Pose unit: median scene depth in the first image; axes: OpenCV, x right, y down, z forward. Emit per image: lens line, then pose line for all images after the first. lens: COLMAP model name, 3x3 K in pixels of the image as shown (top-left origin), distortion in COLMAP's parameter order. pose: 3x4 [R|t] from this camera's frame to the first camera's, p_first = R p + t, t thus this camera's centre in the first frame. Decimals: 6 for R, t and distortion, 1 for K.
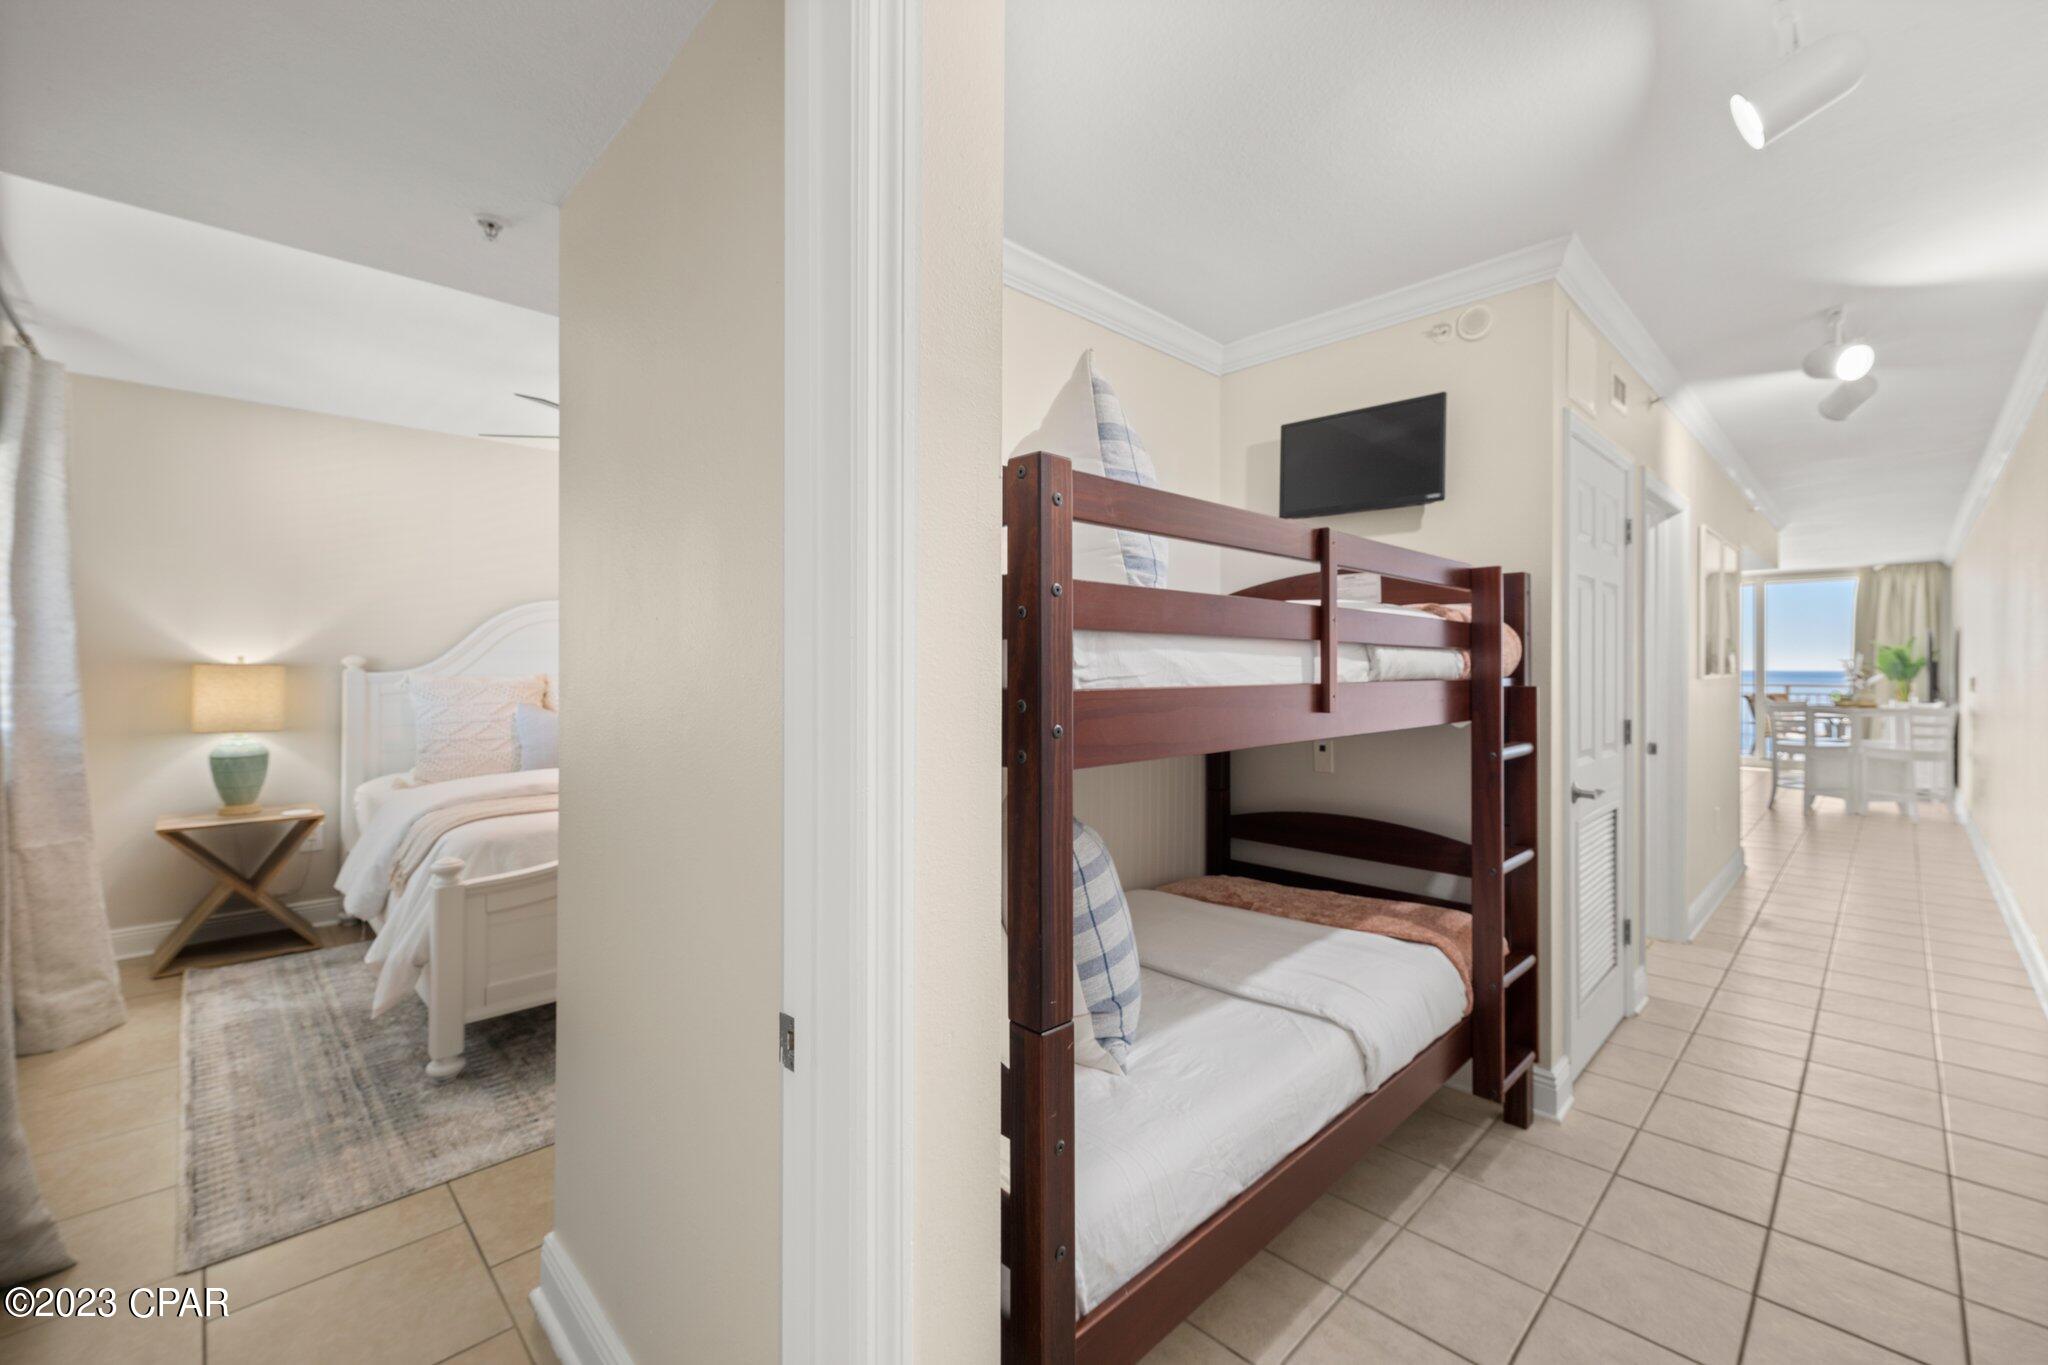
lens RADIAL K [[850.6, 0, 1031.6], [0, 850.6, 668.3], [0, 0, 1]] dist [-0.000463, 0.004329]
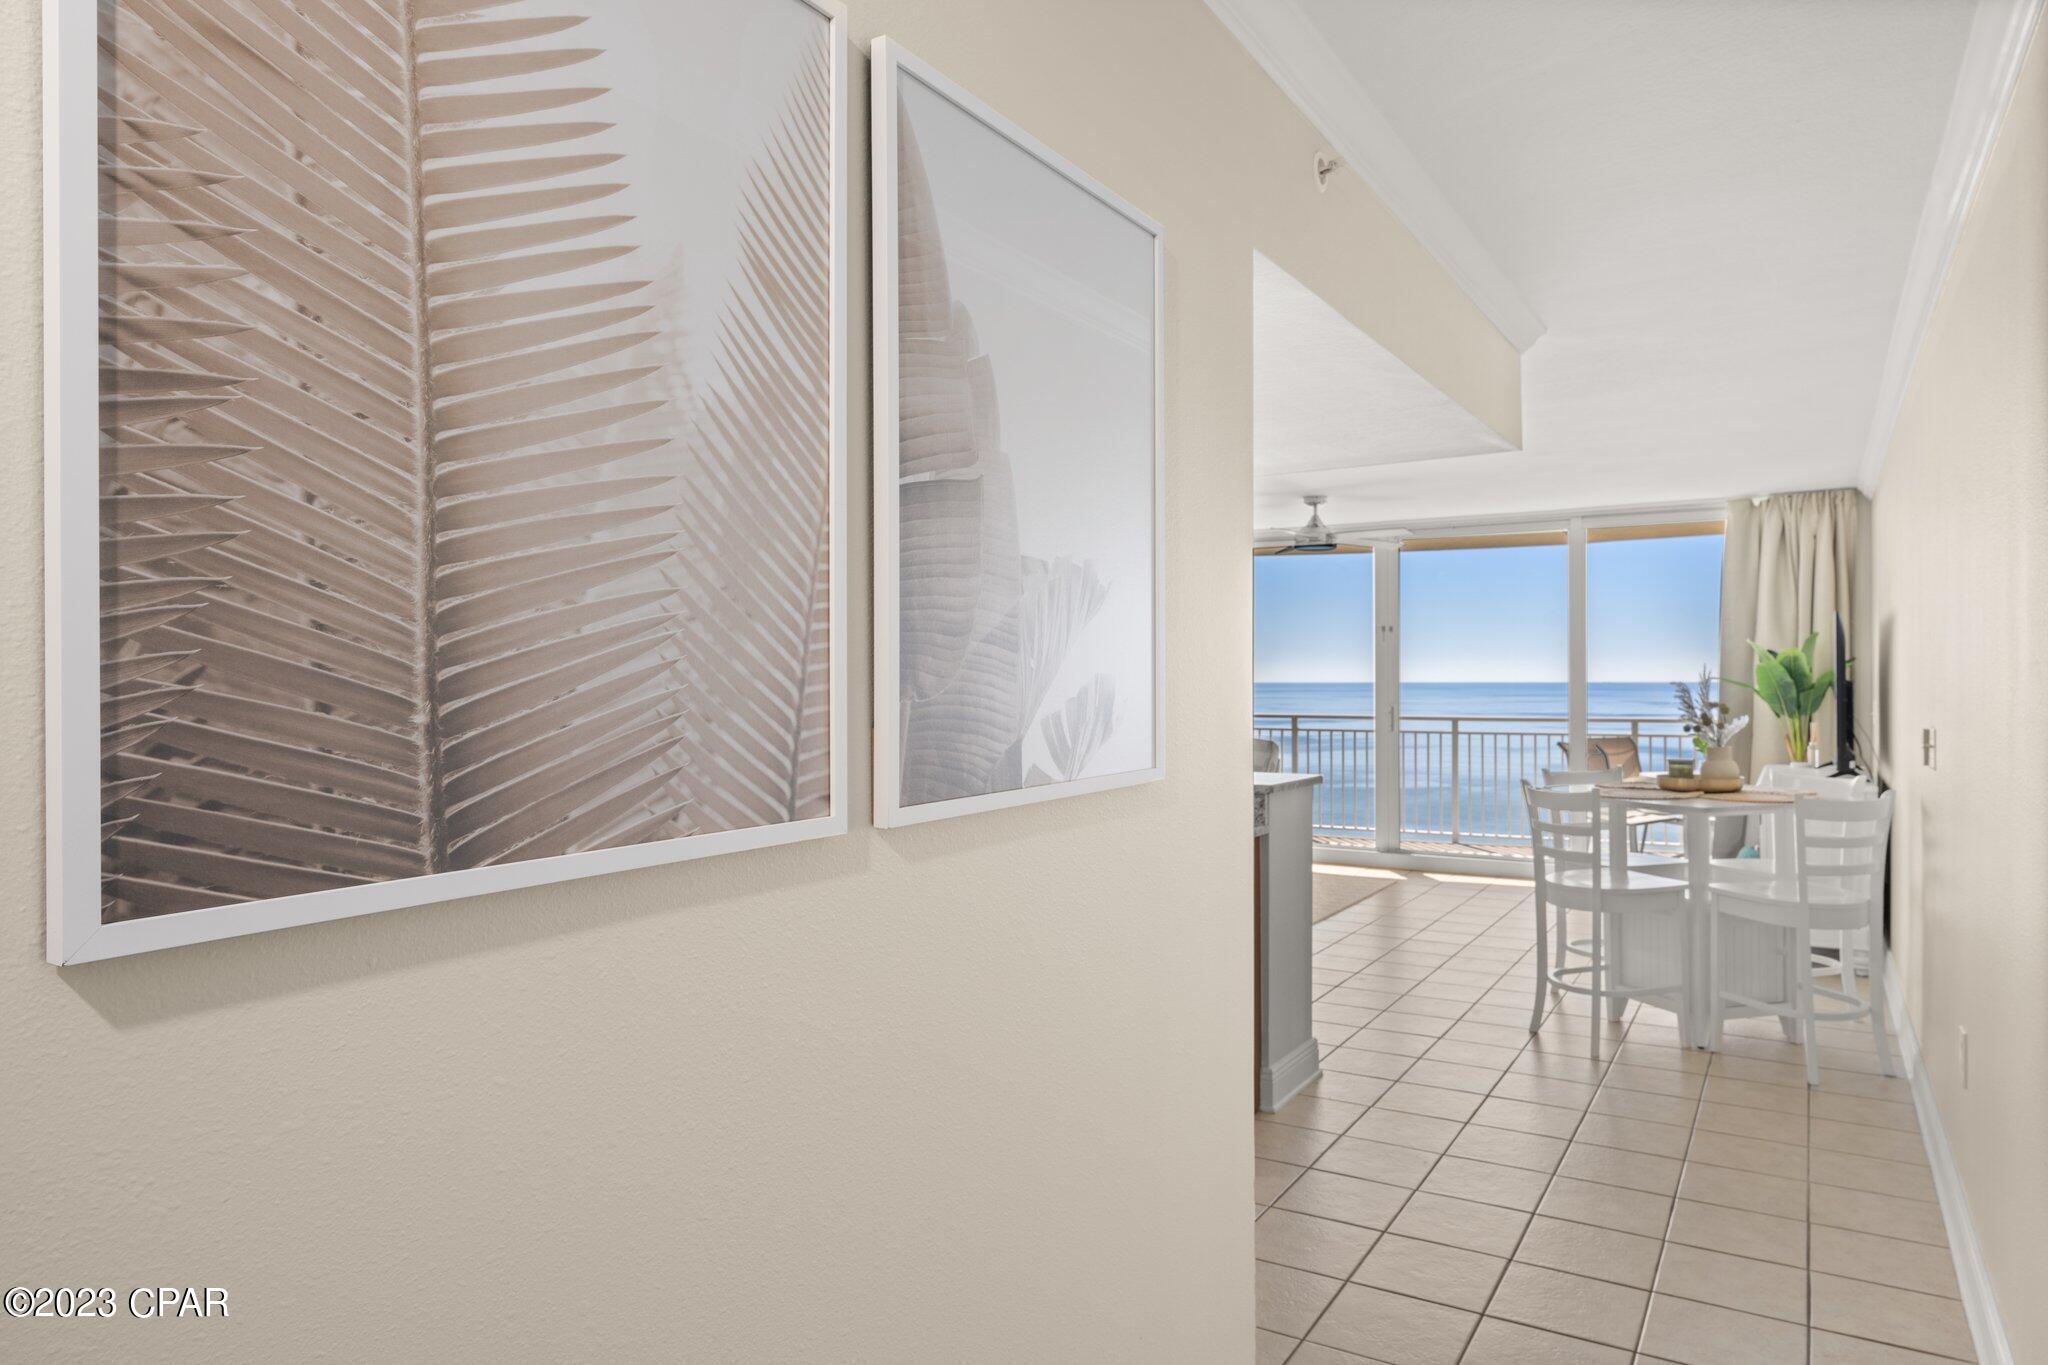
lens RADIAL K [[1256.9, 0, 1024.4], [0, 1256.9, 687.2], [0, 0, 1]] dist [0.001112, 0.001110]
pose [[0.972499, -0.007110, 0.232798, 0.475313], [0.006379, 0.999972, 0.003894, -0.011745], [-0.232819, -0.002302, 0.972517, 0.452054]]
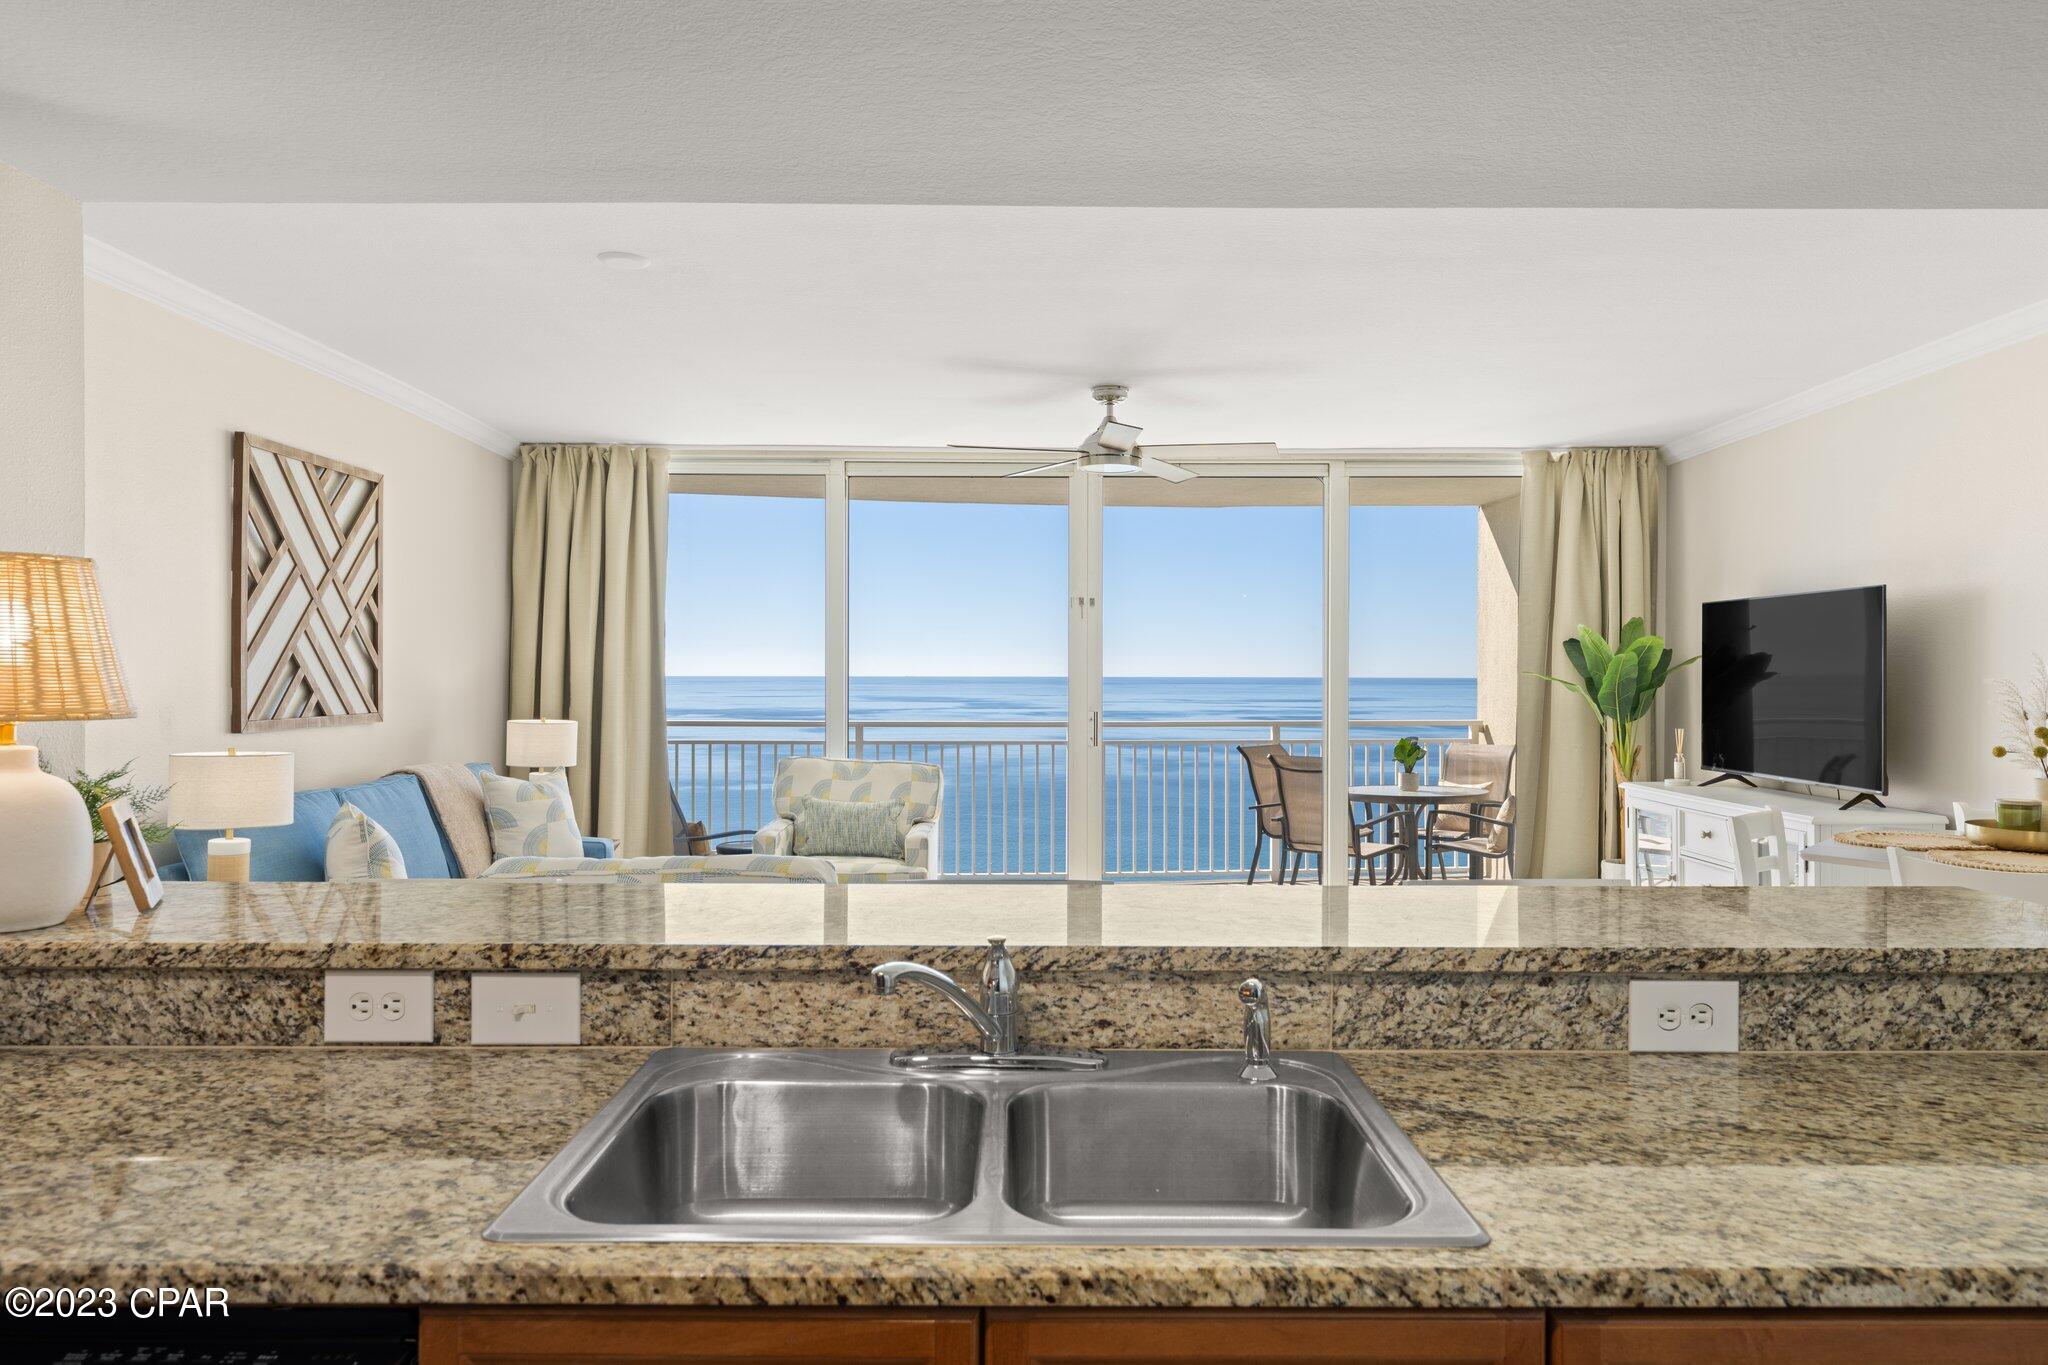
lens RADIAL K [[1367.3, 0, 1025.9], [0, 1367.3, 679.7], [0, 0, 1]] dist [0.003785, -0.001025]
pose [[0.701162, -0.006140, 0.712976, 0.408708], [0.002696, 0.999979, 0.005960, -0.013300], [-0.712997, -0.002257, 0.701164, 0.901768]]
